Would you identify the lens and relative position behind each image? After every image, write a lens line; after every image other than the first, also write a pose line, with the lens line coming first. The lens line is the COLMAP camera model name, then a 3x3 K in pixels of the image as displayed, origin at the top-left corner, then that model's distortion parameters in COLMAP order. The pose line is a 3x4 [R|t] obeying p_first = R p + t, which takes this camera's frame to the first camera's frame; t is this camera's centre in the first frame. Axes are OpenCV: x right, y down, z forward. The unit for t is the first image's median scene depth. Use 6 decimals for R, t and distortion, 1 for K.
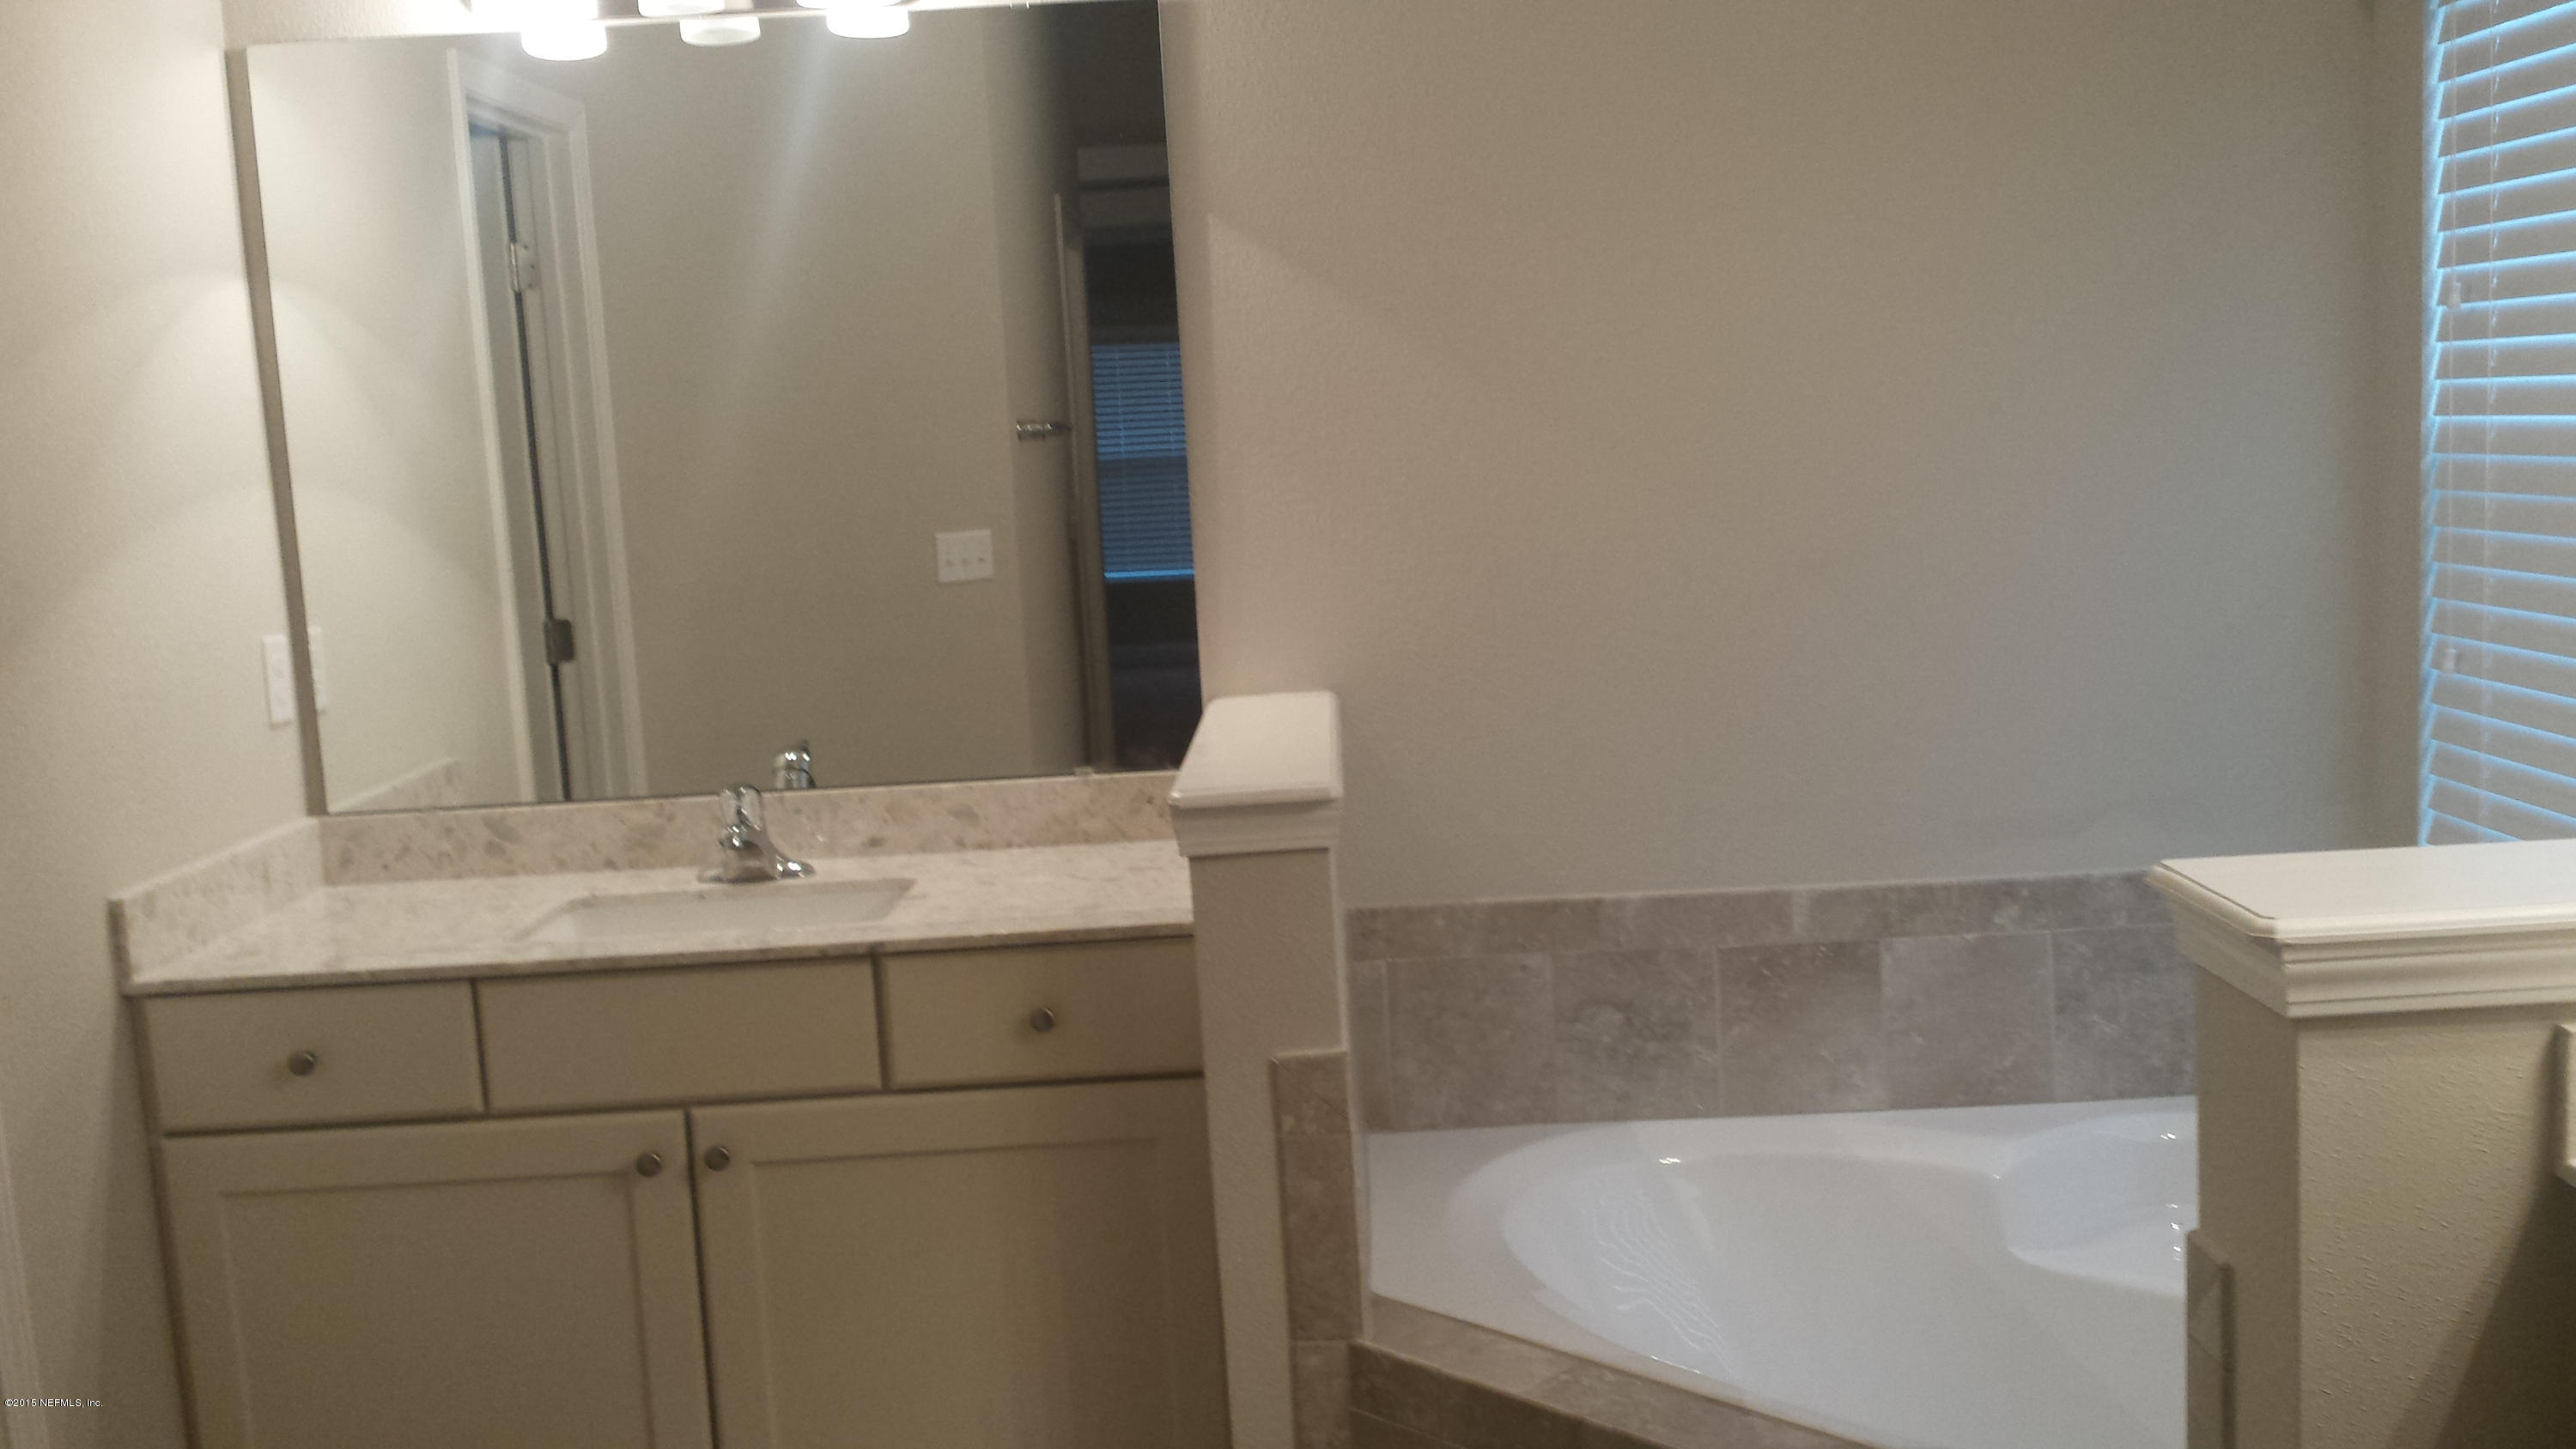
lens RADIAL K [[2417.3, 0, 1288.0], [0, 2417.3, 724.5], [0, 0, 1]] dist [0.159207, -0.357094]
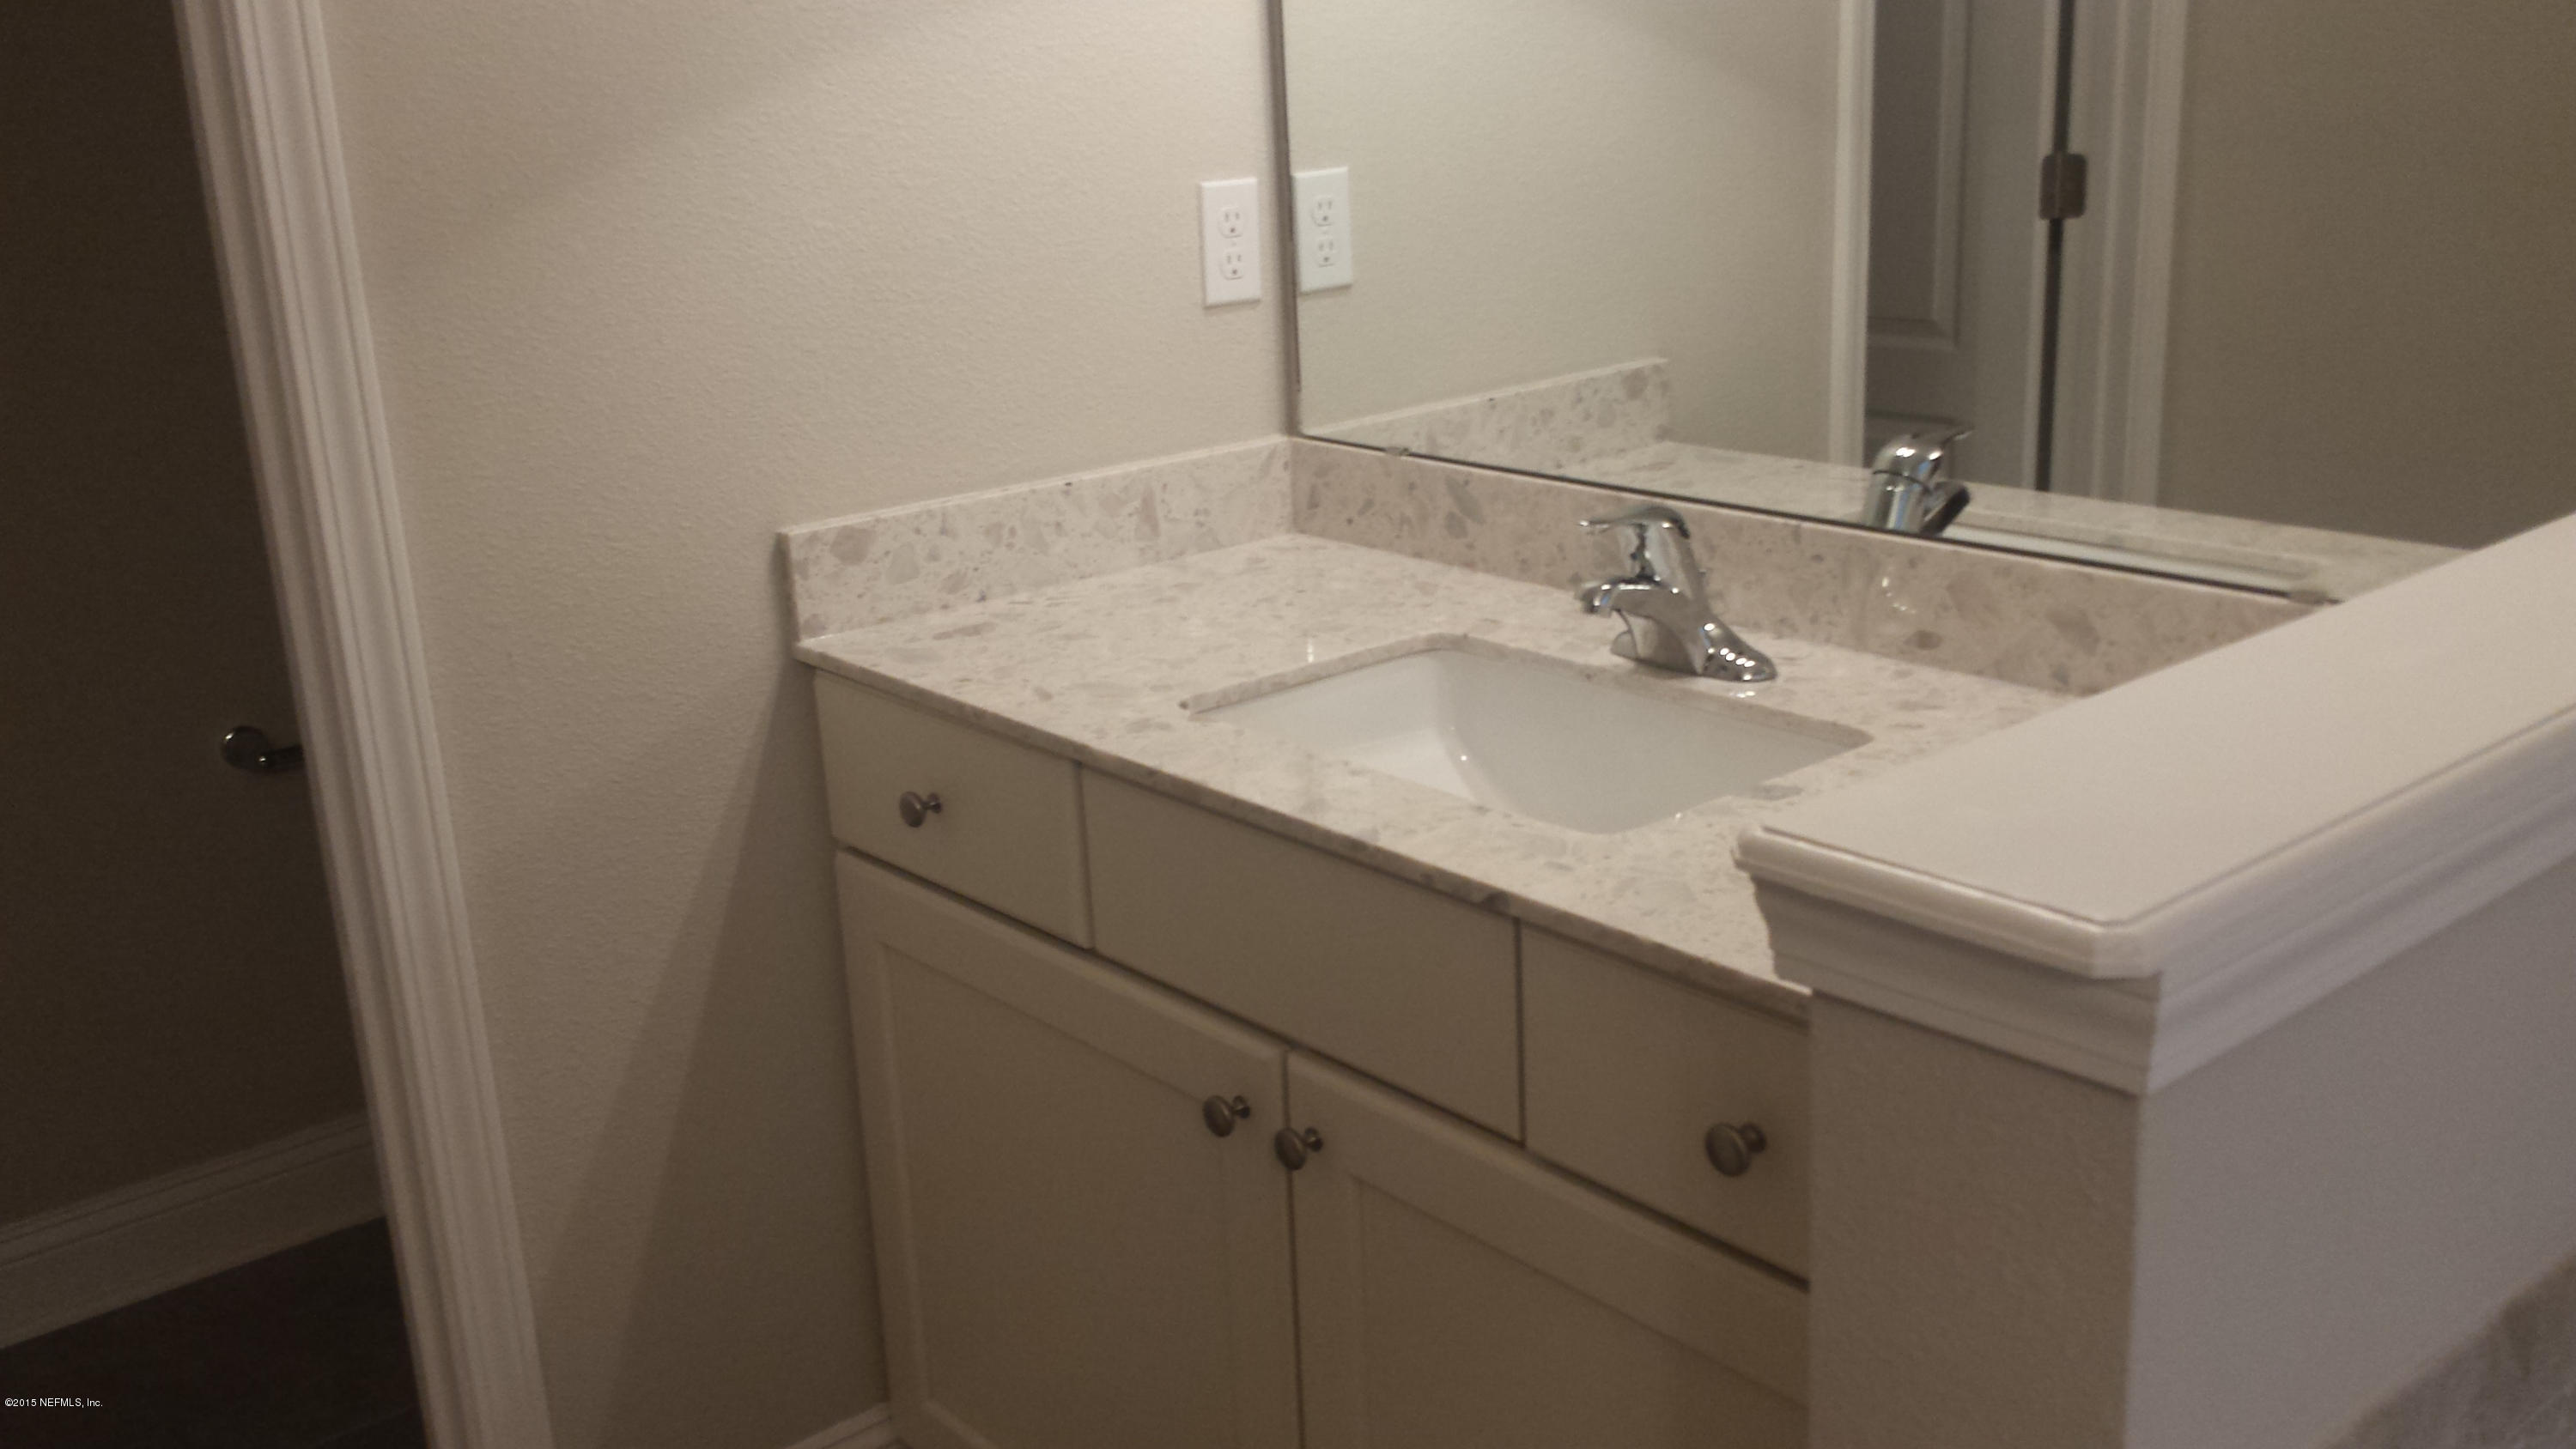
lens RADIAL K [[2372.9, 0, 1288.0], [0, 2372.9, 724.5], [0, 0, 1]] dist [0.139193, -0.260446]
pose [[0.650089, 0.247084, -0.718563, 0.133147], [-0.086746, 0.963605, 0.252863, -0.058575], [0.754890, -0.102051, 0.647863, 0.532927]]
